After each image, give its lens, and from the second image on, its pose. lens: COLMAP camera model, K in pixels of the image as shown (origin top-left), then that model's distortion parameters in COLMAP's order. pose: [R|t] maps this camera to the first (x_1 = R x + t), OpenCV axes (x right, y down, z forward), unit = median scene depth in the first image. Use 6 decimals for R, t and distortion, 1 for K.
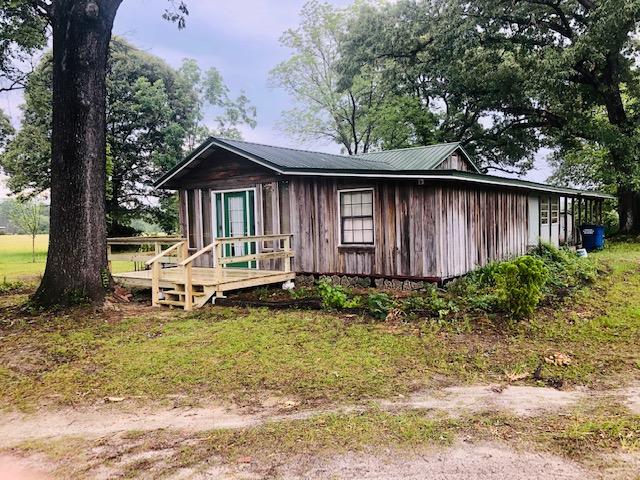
lens RADIAL K [[522.3, 0, 322.5], [0, 522.3, 240.4], [0, 0, 1]] dist [0.035119, -0.031565]
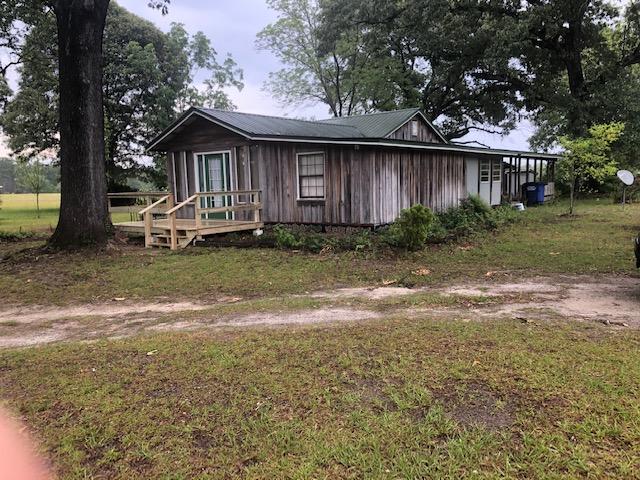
lens RADIAL K [[522.3, 0, 318.9], [0, 522.3, 240.8], [0, 0, 1]] dist [0.035119, -0.031565]
pose [[0.999999, -0.000307, -0.001001, 0.069468], [0.000384, 0.996950, 0.078039, 0.009617], [0.000974, -0.078040, 0.996950, -0.188815]]
